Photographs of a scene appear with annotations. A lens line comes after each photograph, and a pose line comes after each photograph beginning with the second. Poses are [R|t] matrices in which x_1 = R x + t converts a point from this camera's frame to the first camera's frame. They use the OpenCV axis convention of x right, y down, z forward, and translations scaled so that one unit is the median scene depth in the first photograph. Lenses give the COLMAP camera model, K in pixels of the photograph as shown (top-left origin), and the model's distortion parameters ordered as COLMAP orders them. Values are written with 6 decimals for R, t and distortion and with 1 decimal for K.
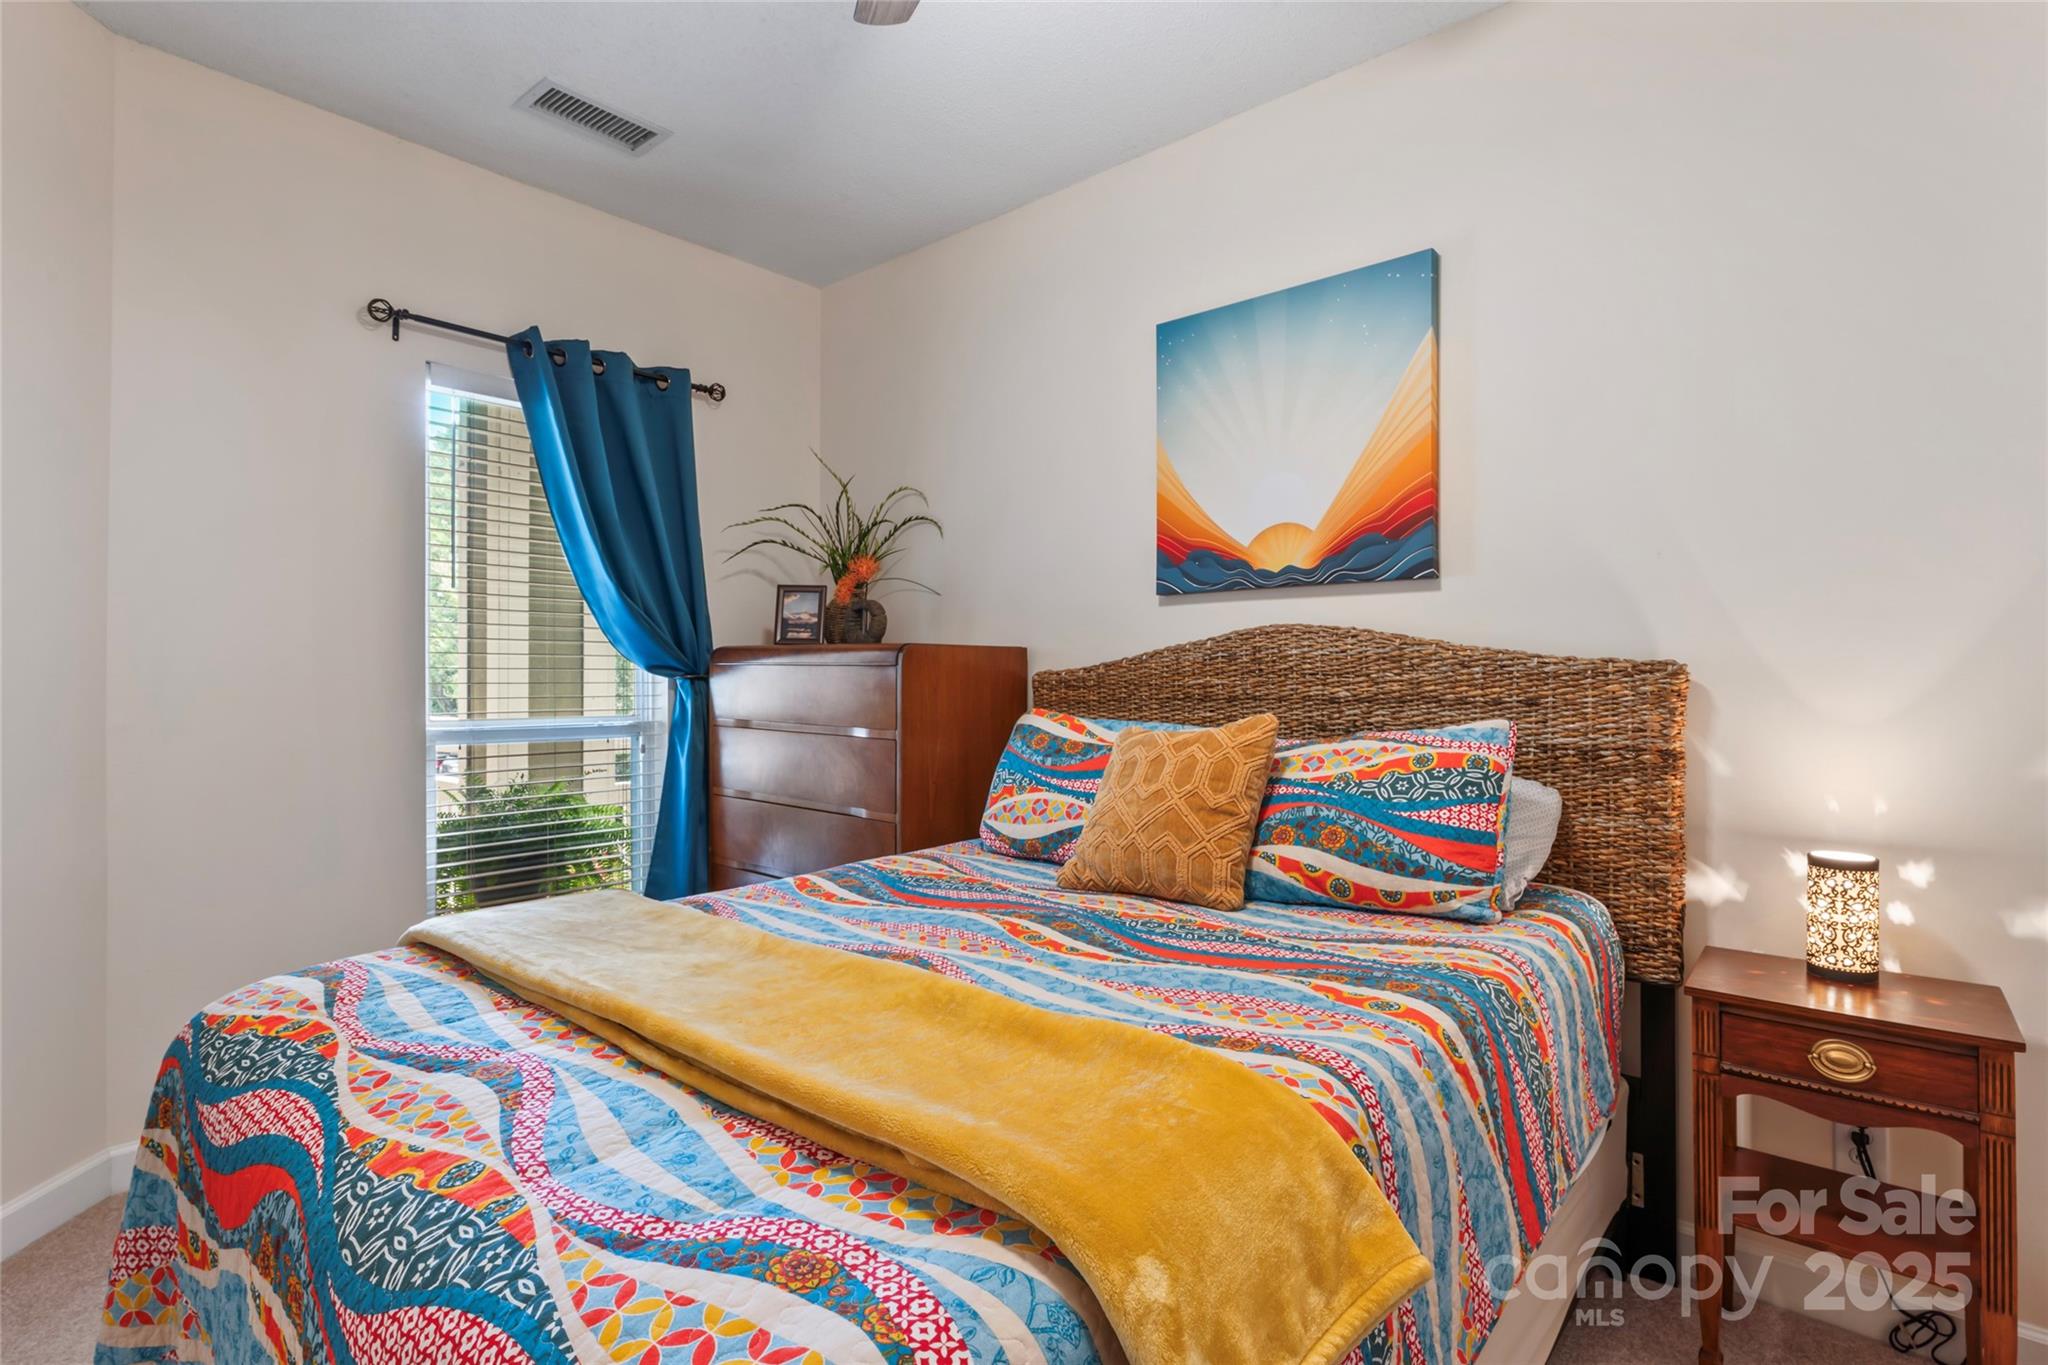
lens RADIAL K [[1018.2, 0, 1037.2], [0, 1018.2, 693.2], [0, 0, 1]] dist [-0.002947, -0.000724]
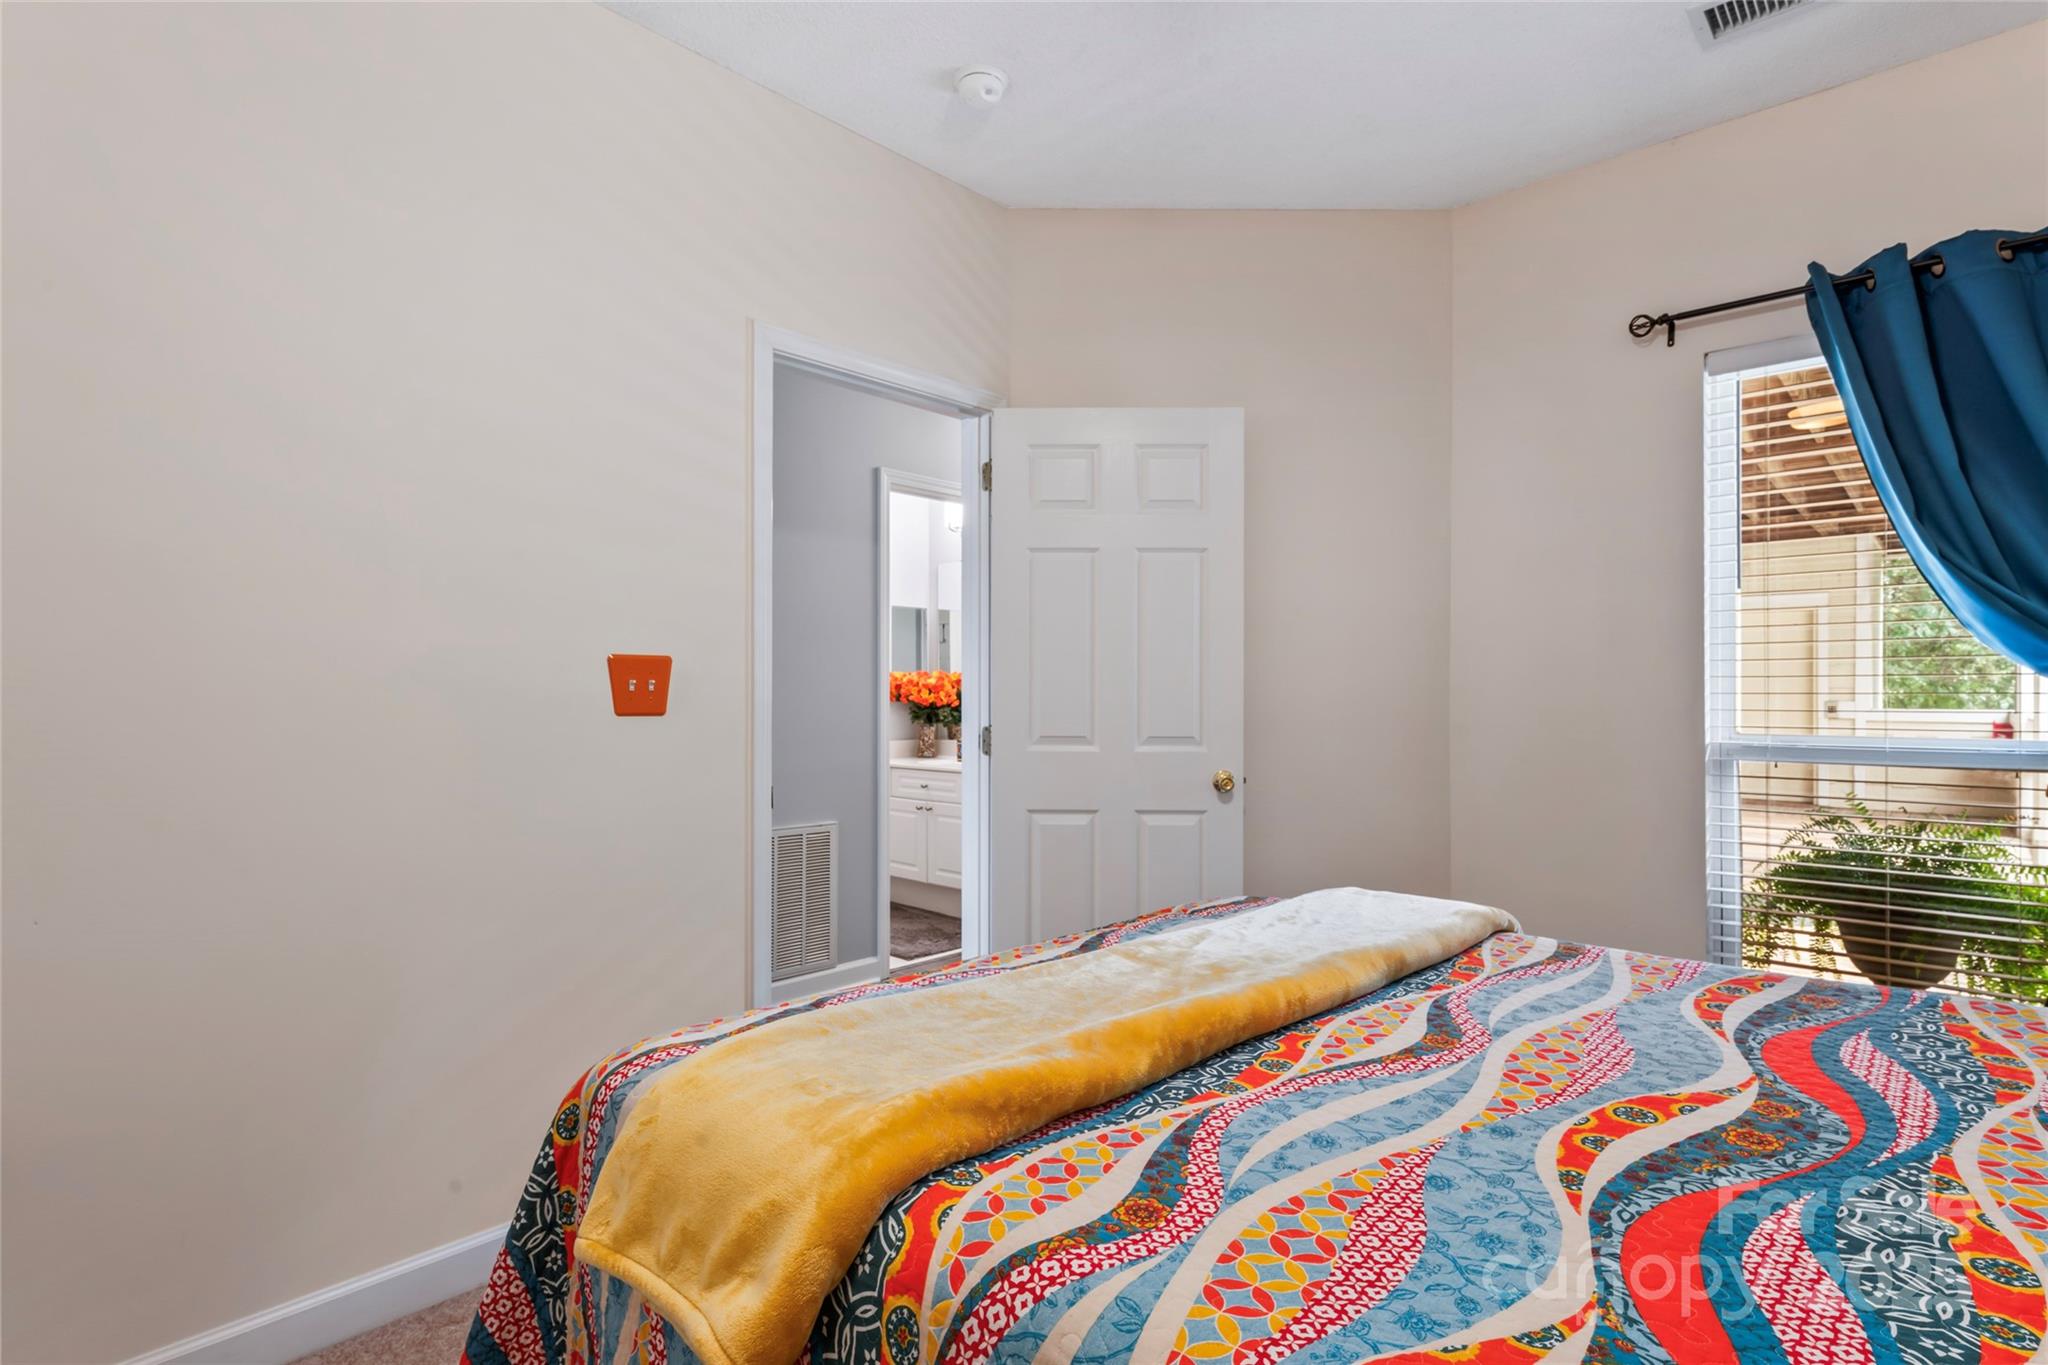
lens RADIAL K [[1018.2, 0, 1037.2], [0, 1018.2, 693.2], [0, 0, 1]] dist [-0.002947, -0.000724]
pose [[-0.037280, 0.029705, -0.998863, 0.390559], [0.002021, 0.999558, 0.029650, -0.029947], [0.999303, -0.000913, -0.037323, 0.382413]]
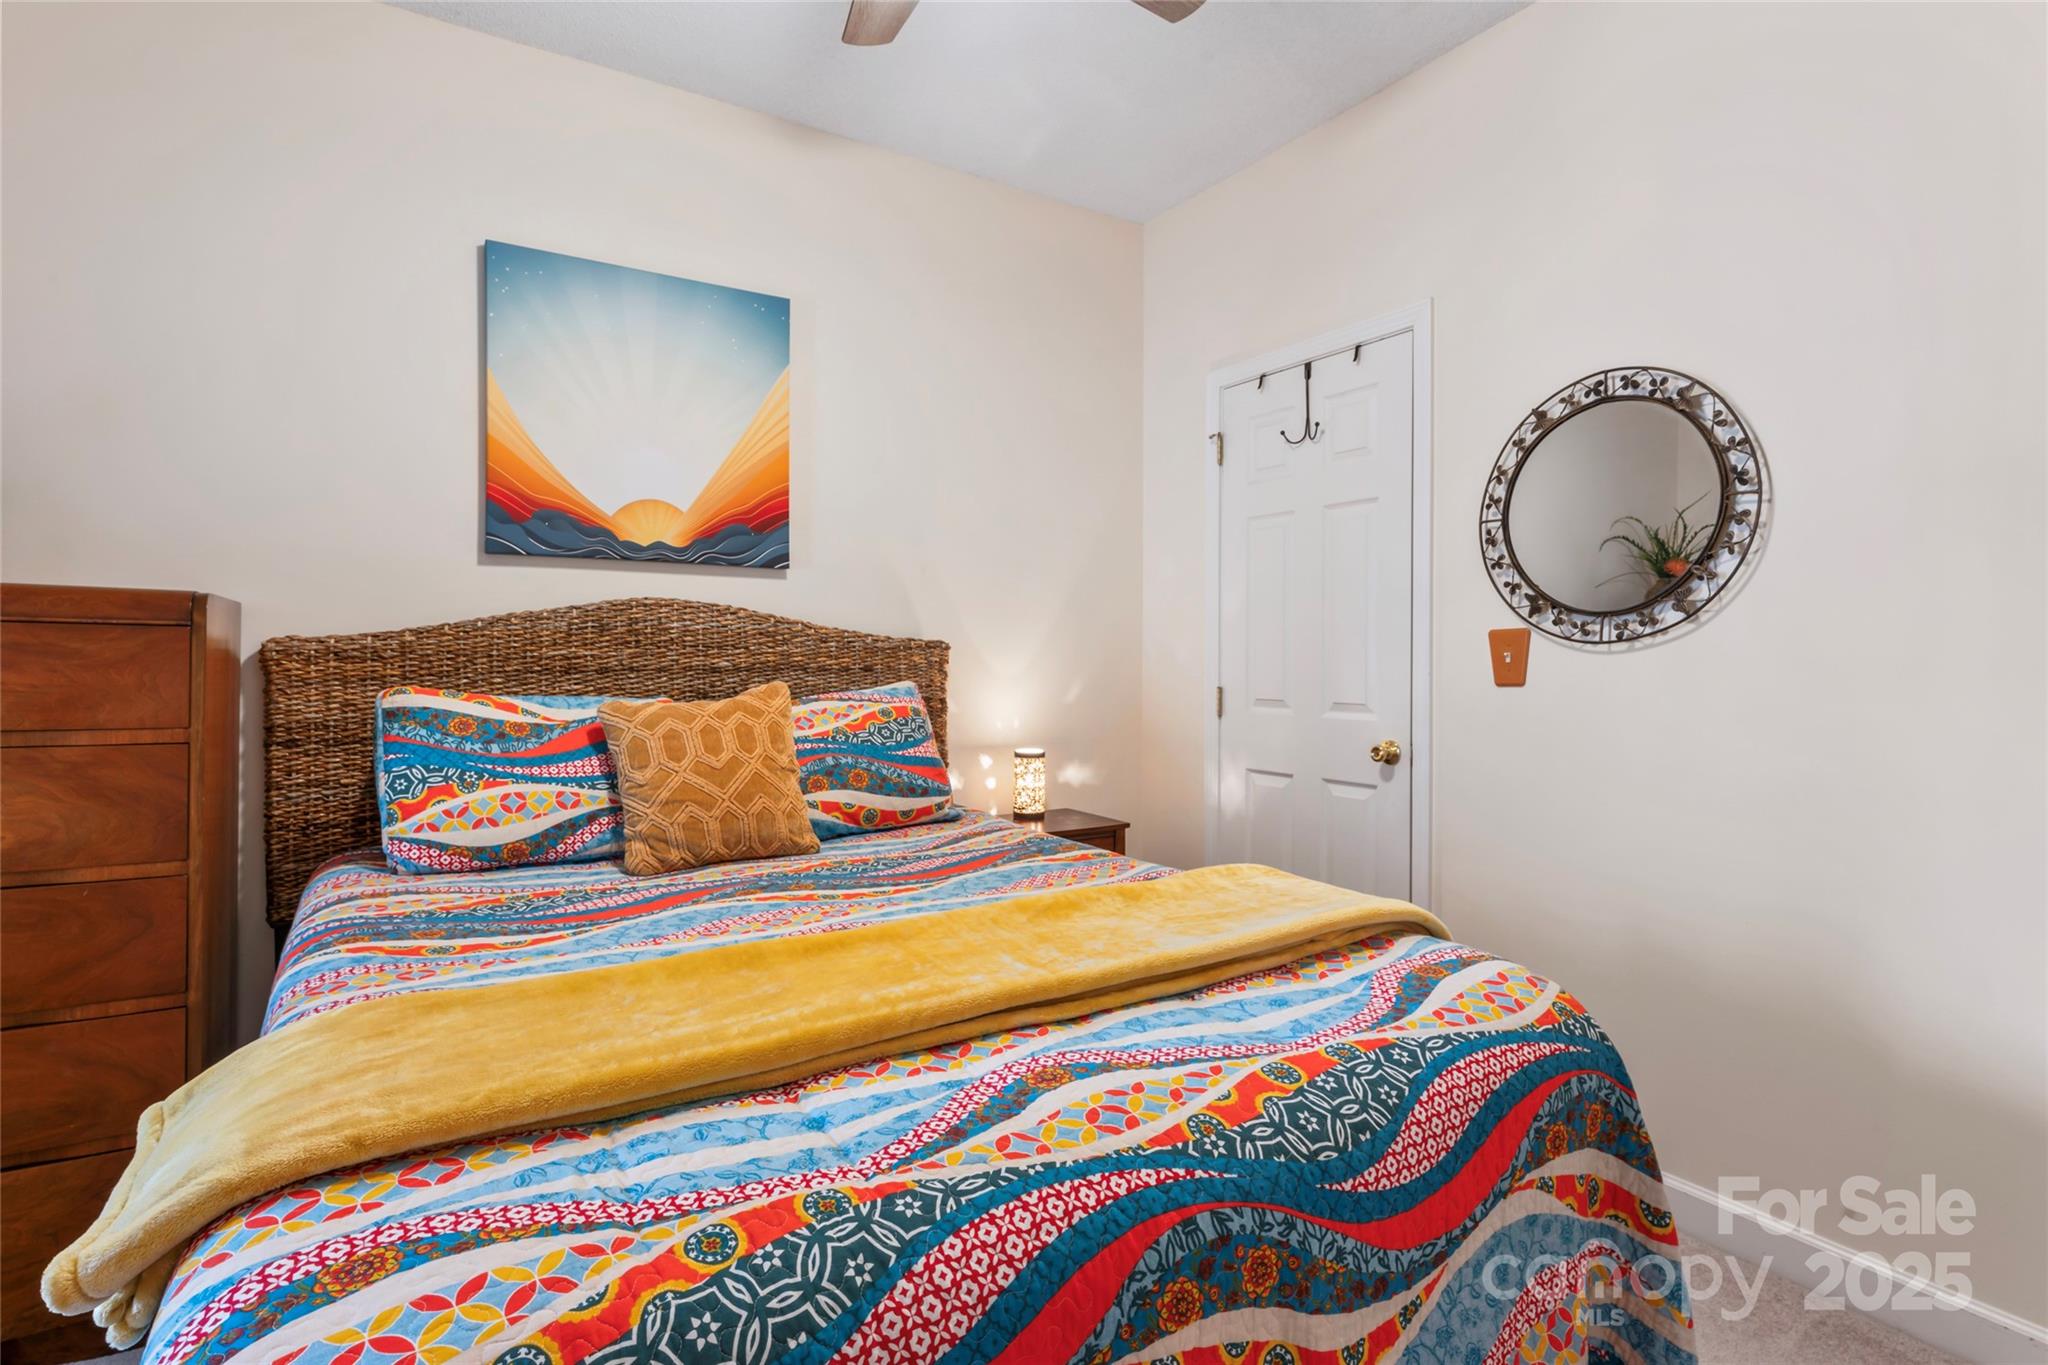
lens RADIAL K [[1008.9, 0, 1022.4], [0, 1008.9, 702.0], [0, 0, 1]] dist [0.000247, -0.000299]
pose [[0.280802, -0.043111, 0.958797, -0.903887], [0.007827, 0.999060, 0.042629, -0.003332], [-0.959734, -0.004465, 0.280876, 0.496901]]
